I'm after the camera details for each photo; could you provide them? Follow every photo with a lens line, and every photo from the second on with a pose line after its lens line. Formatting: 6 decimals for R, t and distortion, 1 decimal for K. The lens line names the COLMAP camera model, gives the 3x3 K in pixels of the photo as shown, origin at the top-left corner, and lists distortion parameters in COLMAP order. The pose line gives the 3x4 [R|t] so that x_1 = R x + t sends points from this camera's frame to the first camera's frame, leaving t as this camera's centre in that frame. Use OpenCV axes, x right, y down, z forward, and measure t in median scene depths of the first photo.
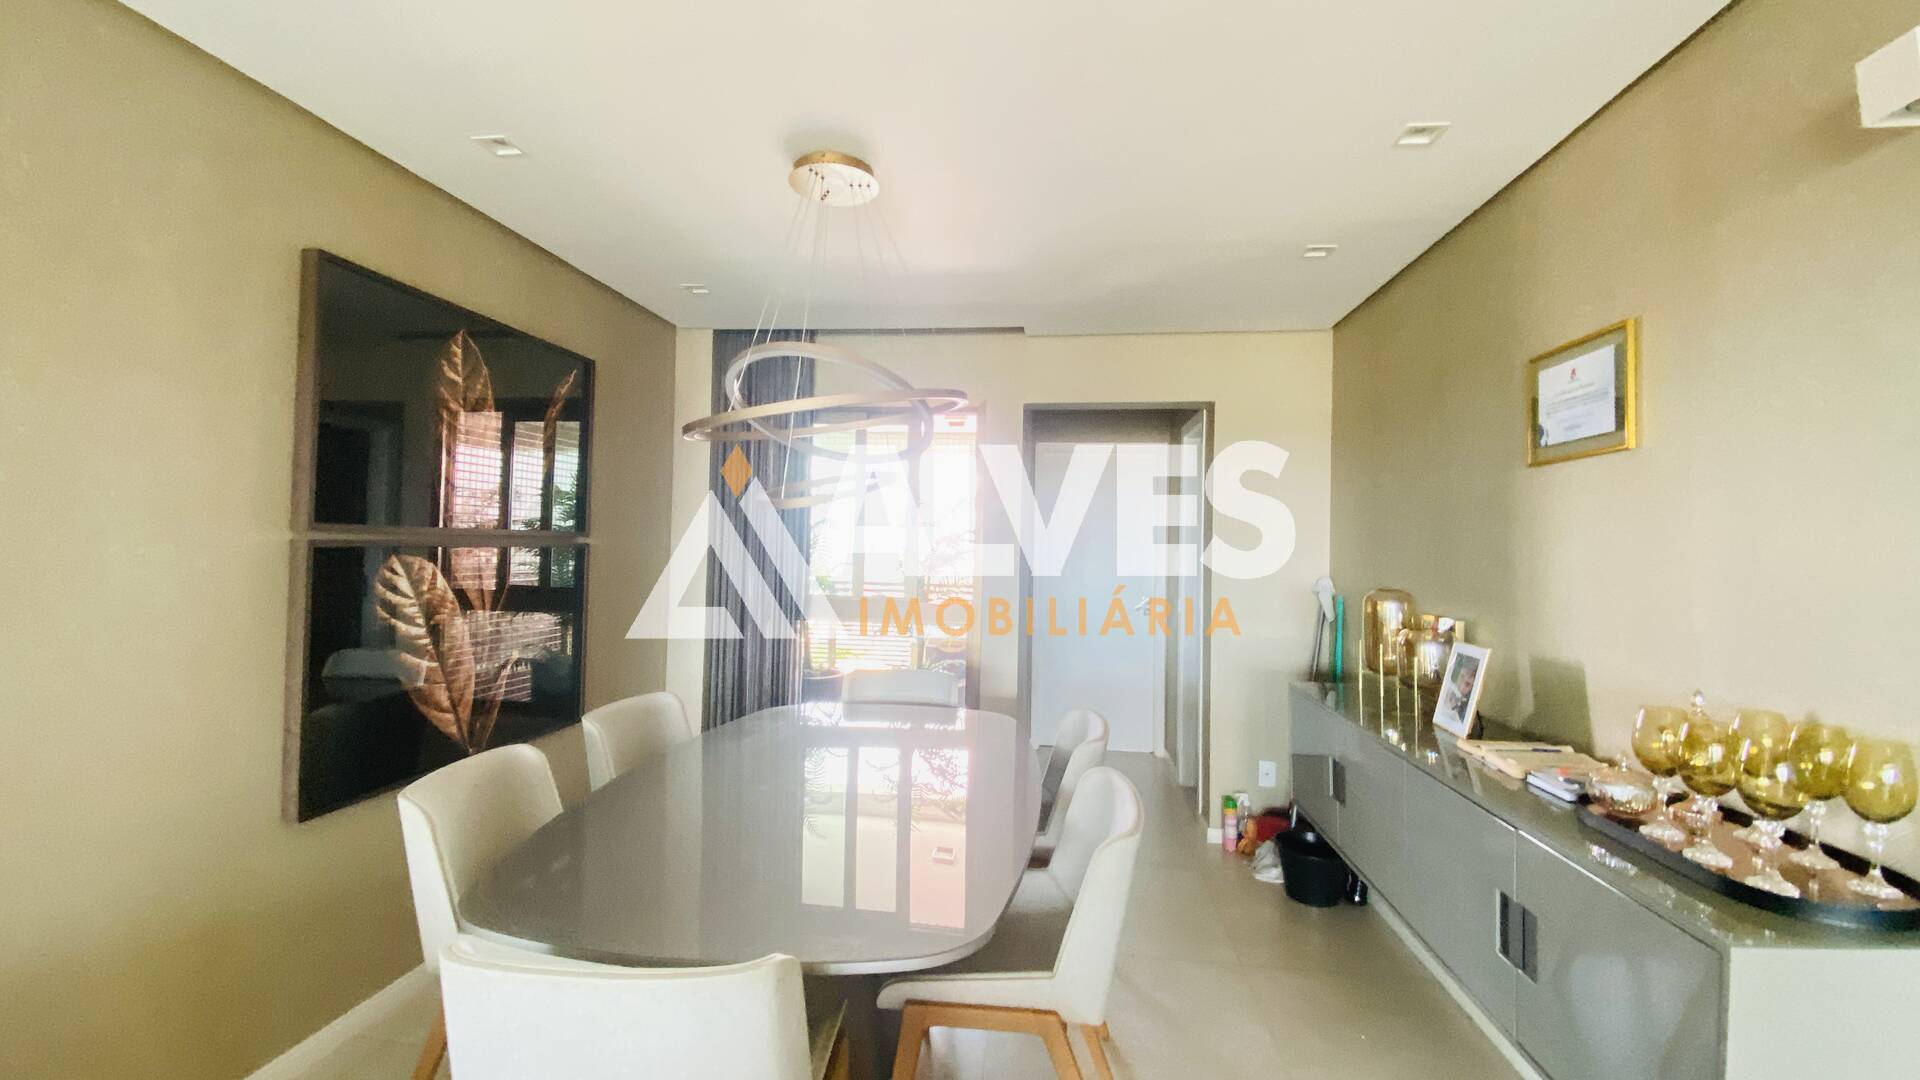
lens RADIAL K [[781.4, 0, 958.5], [0, 781.4, 529.9], [0, 0, 1]] dist [0.039596, -0.029819]
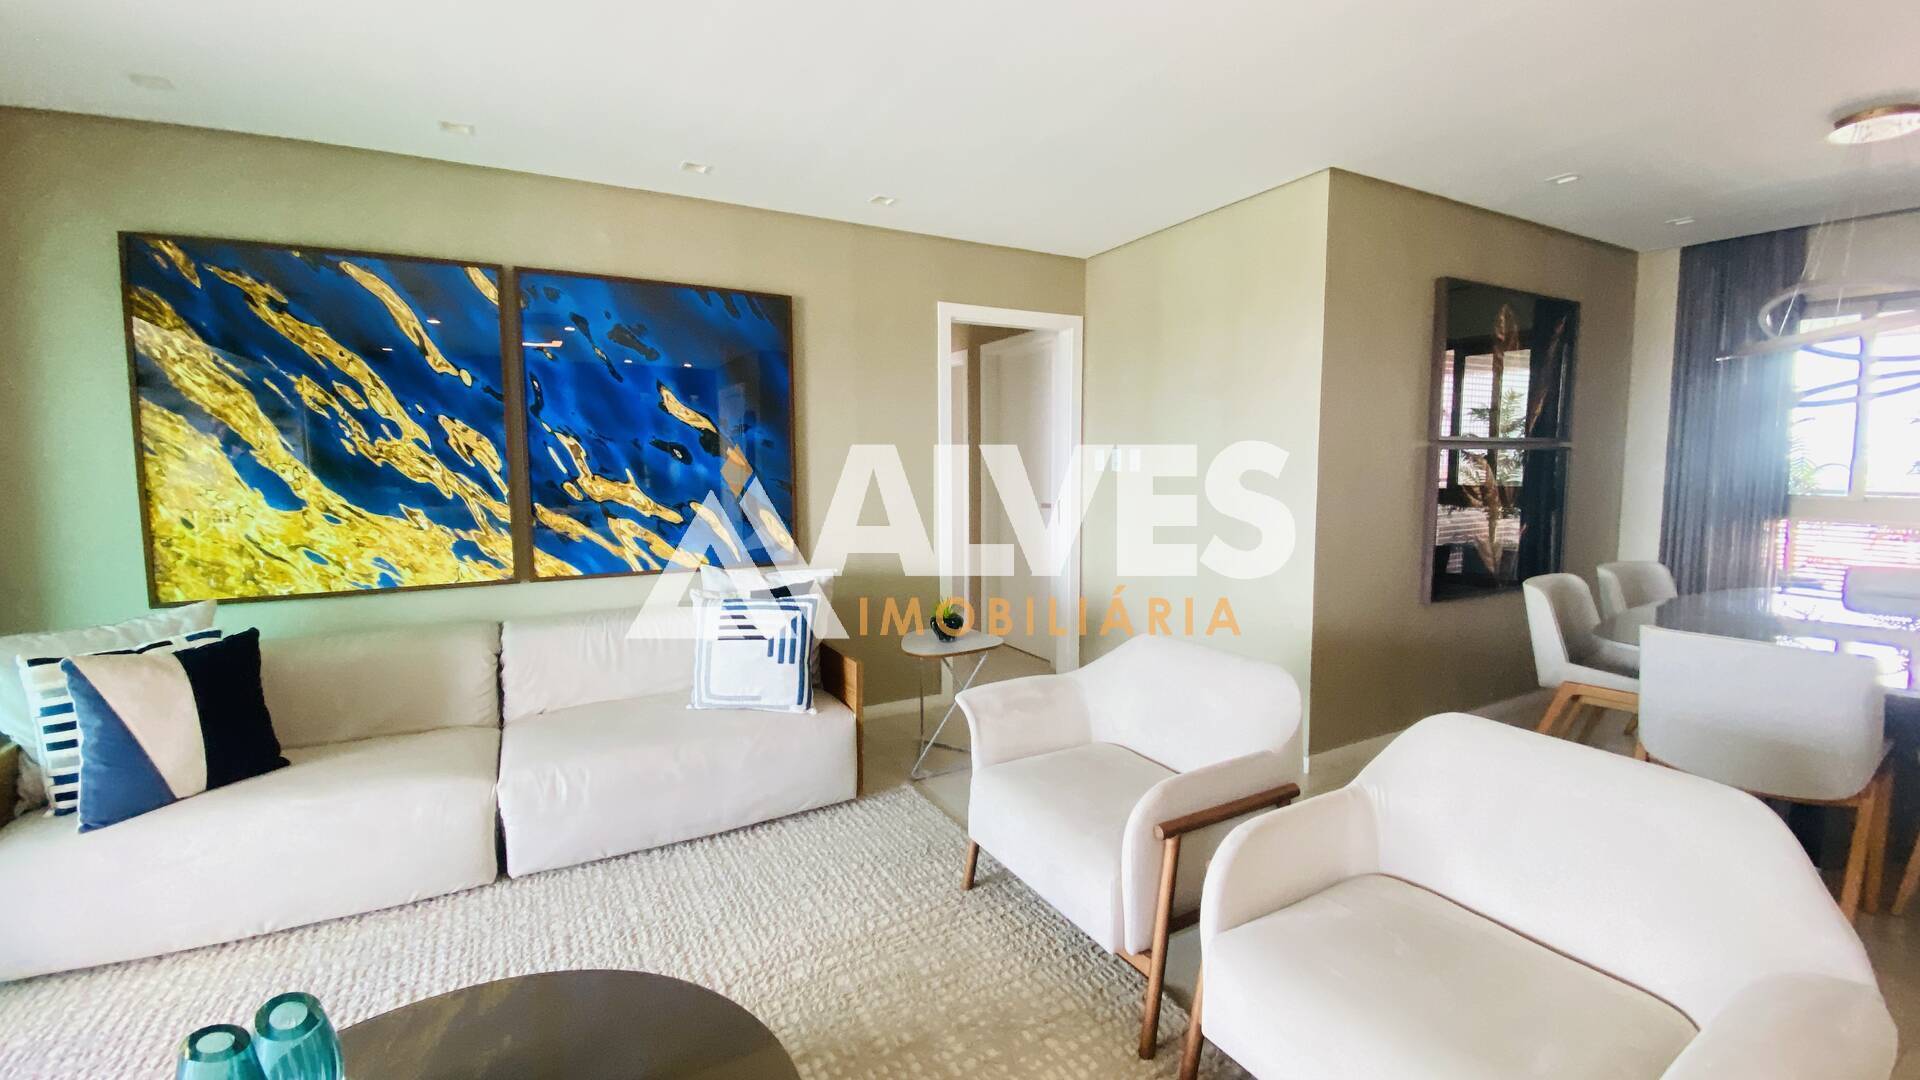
lens RADIAL K [[774.0, 0, 964.8], [0, 774.0, 533.8], [0, 0, 1]] dist [0.020501, -0.028093]
pose [[0.591801, 0.056070, -0.804132, -0.021581], [0.039525, 0.994359, 0.098423, -0.004283], [0.805115, -0.090030, 0.586247, -0.494750]]
